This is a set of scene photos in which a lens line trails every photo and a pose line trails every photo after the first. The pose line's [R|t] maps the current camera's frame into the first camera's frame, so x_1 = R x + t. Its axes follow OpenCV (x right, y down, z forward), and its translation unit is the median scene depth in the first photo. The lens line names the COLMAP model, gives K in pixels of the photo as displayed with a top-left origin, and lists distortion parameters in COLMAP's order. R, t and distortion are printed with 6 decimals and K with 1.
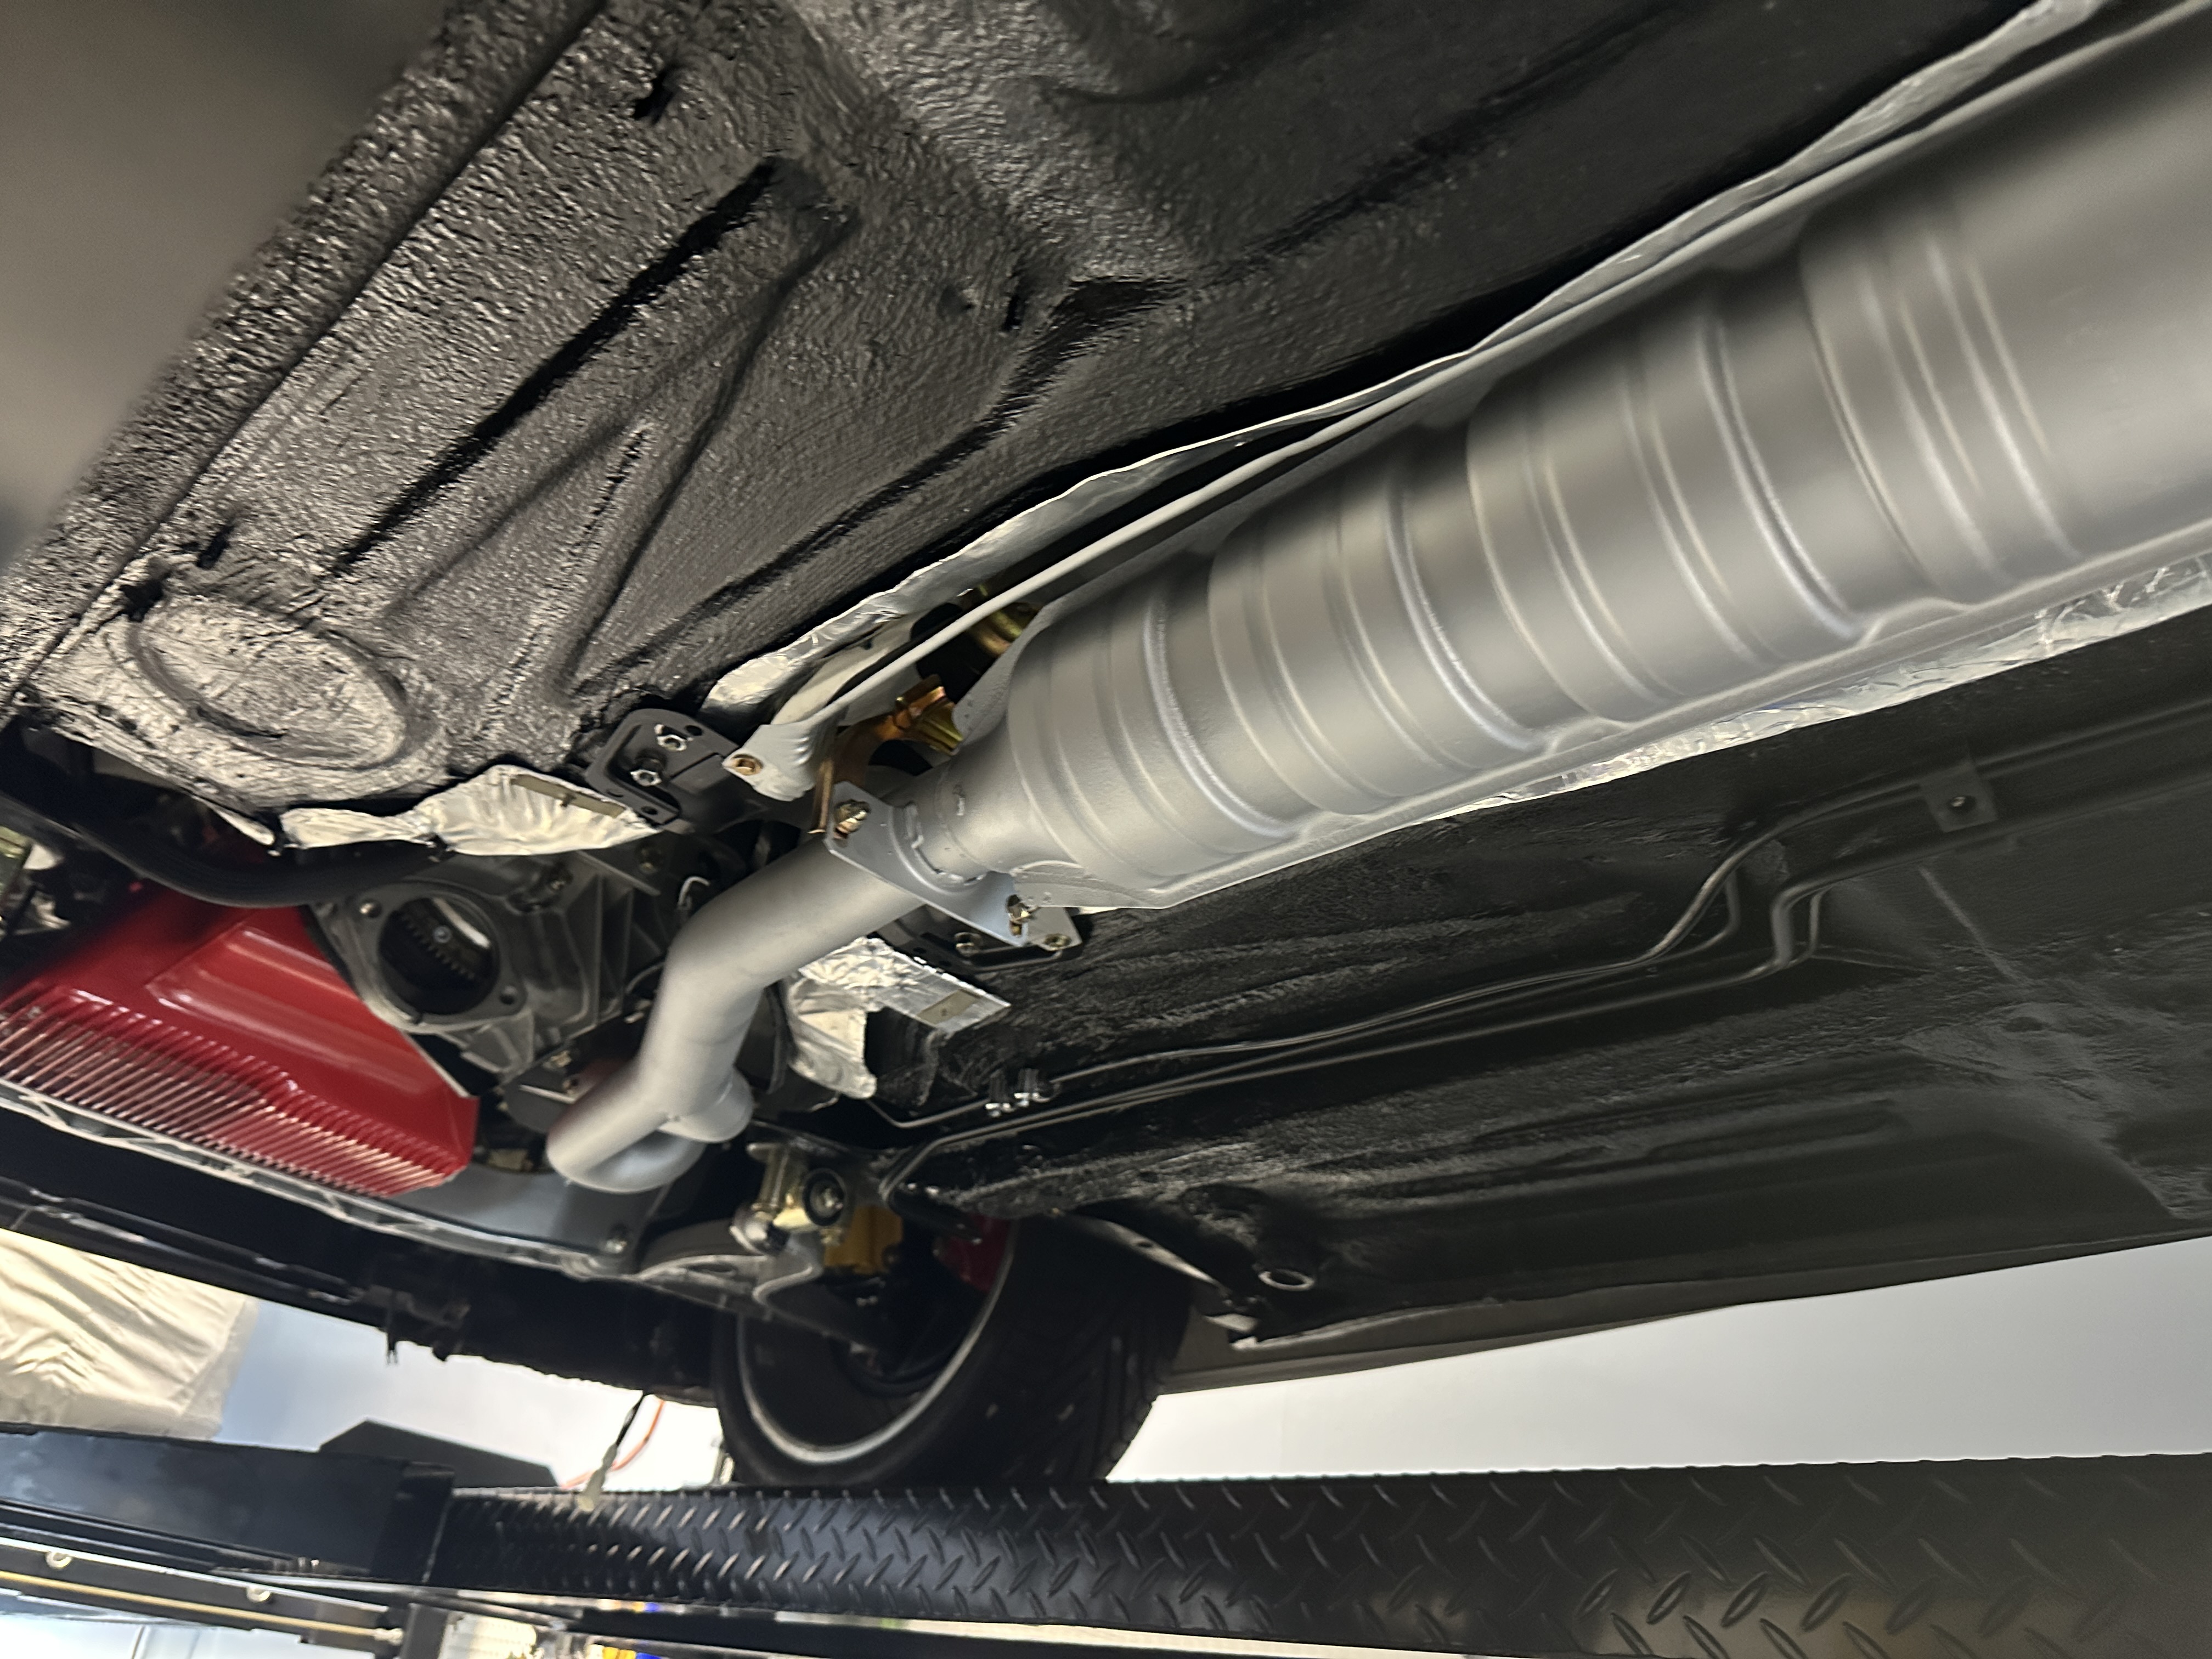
lens RADIAL K [[1584.4, 0, 1106.0], [0, 1584.4, 829.5], [0, 0, 1]] dist [0.068565, -0.113063]
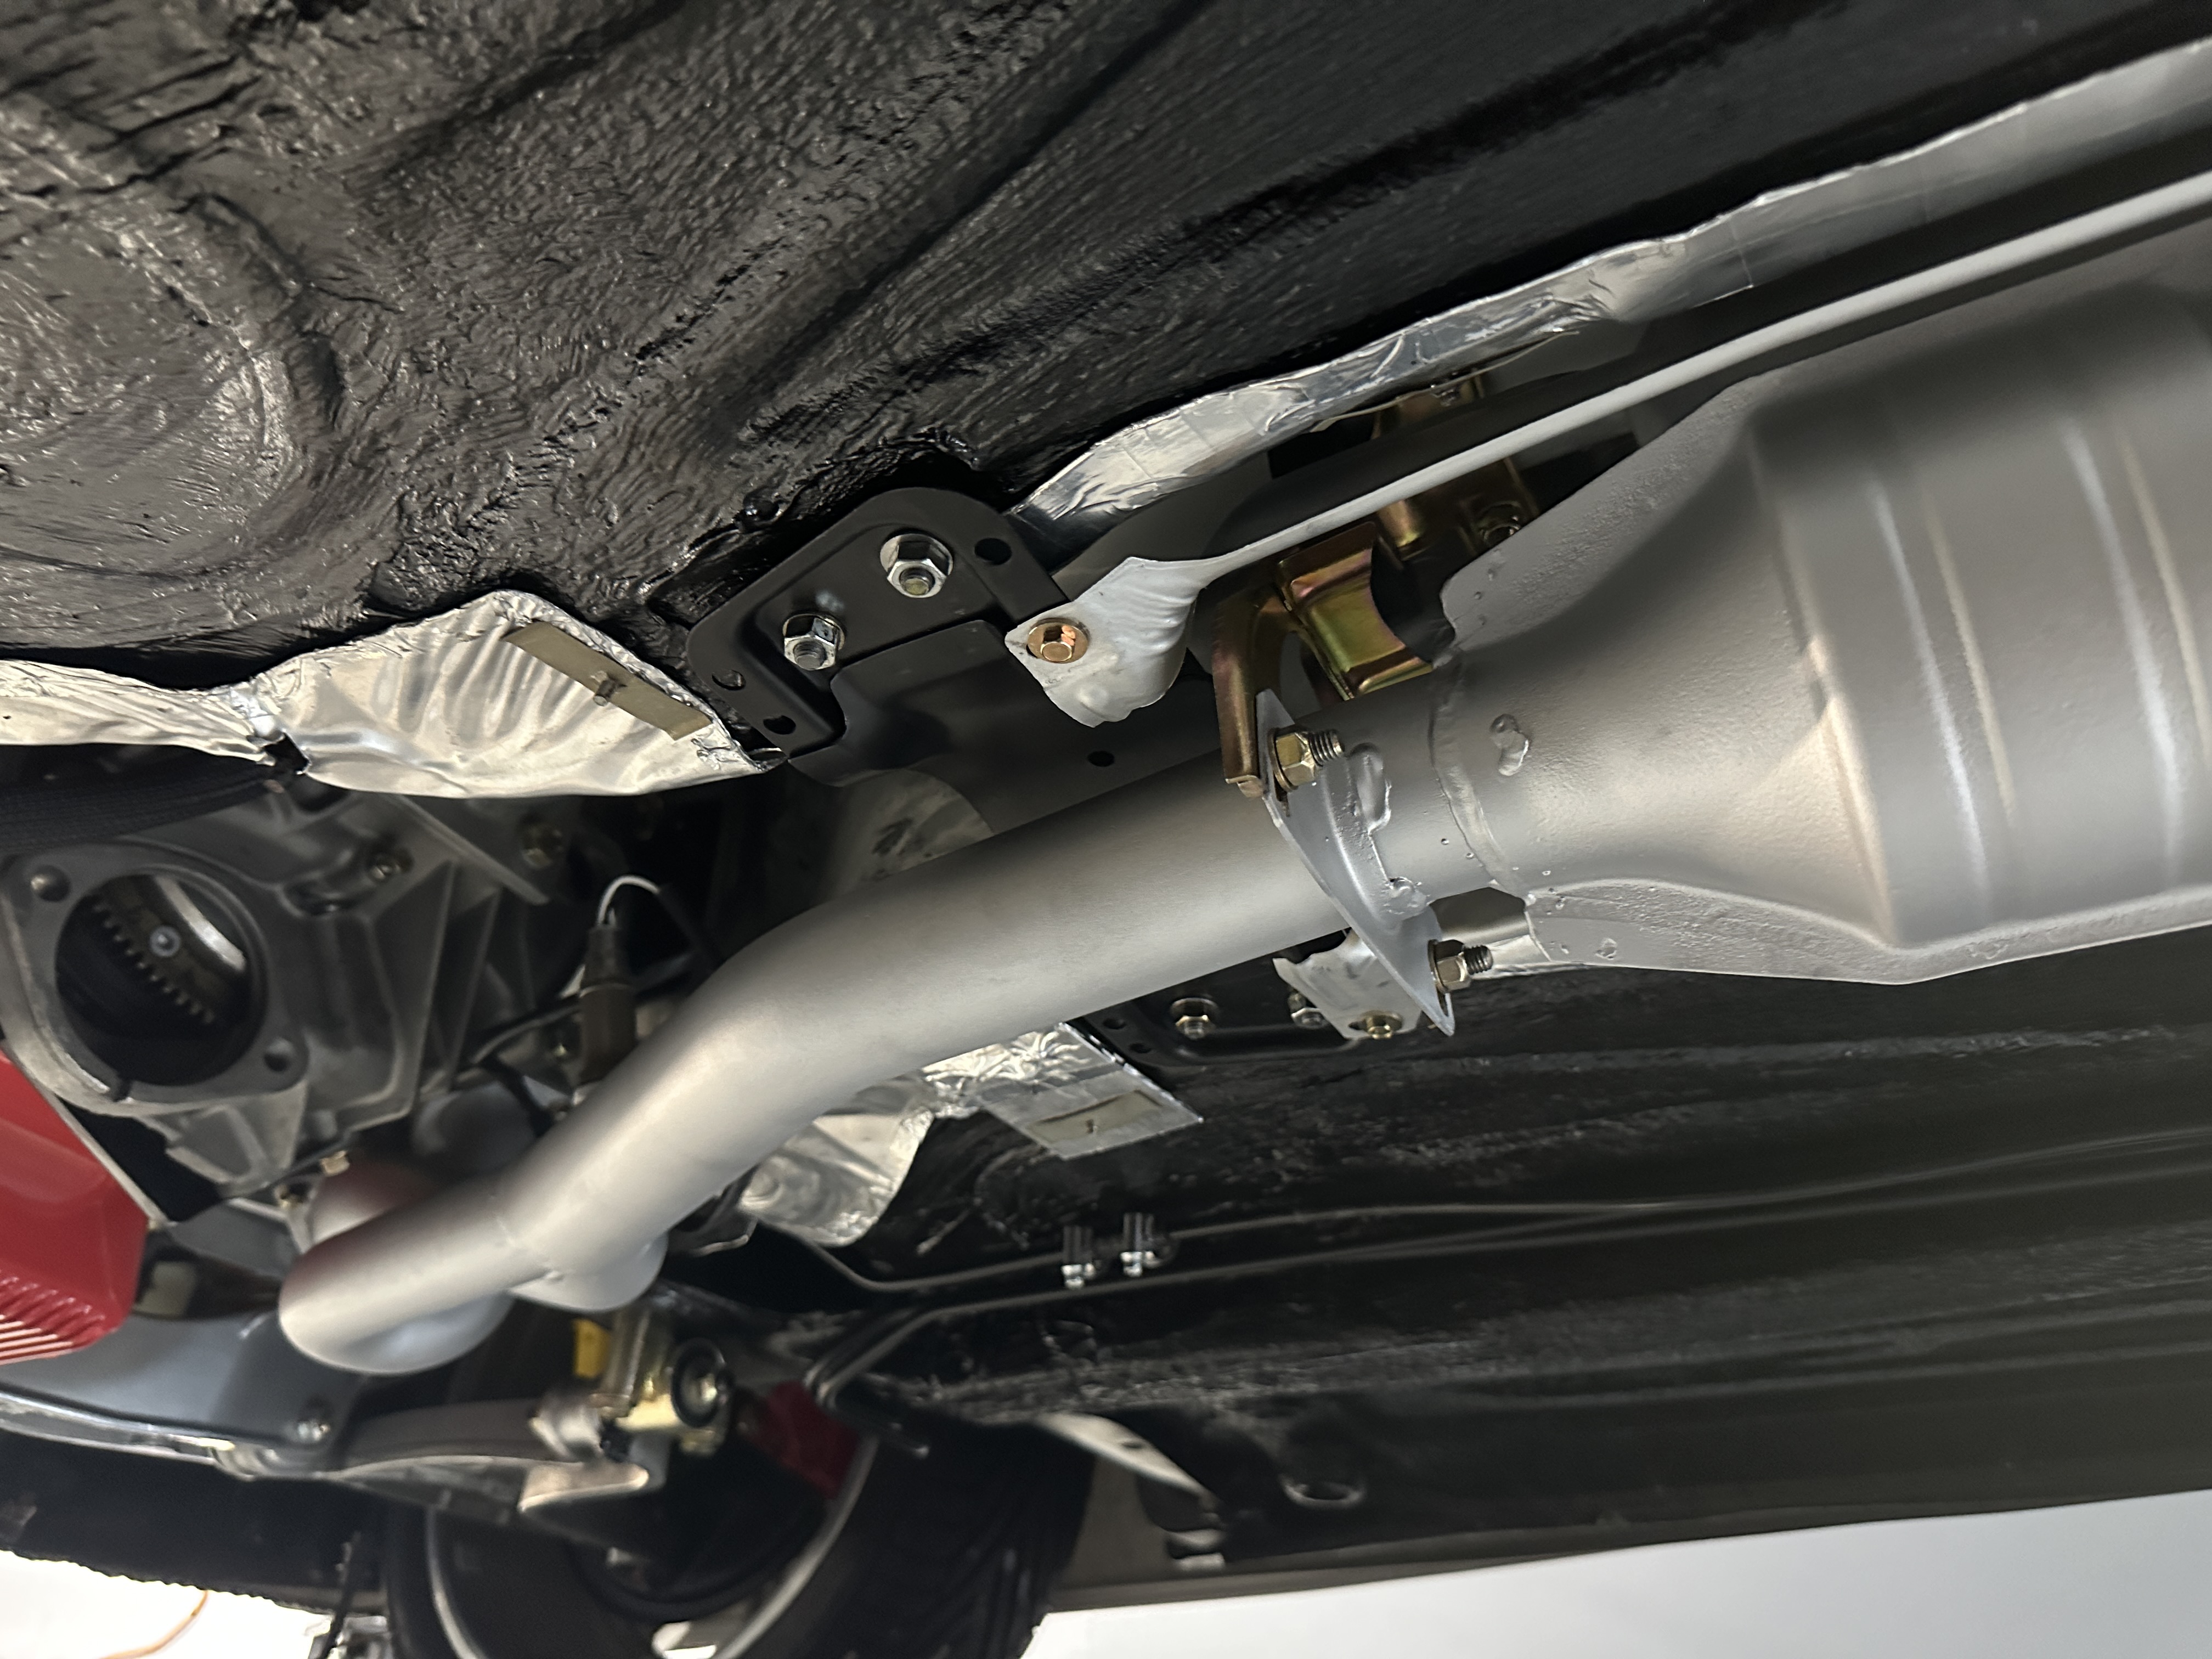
lens RADIAL K [[1584.4, 0, 1106.0], [0, 1584.4, 829.5], [0, 0, 1]] dist [0.068565, -0.113063]
pose [[0.967156, 0.089425, 0.237934, -0.232605], [-0.077765, 0.995285, -0.057968, 0.033182], [-0.241996, 0.037562, 0.969550, 0.366942]]
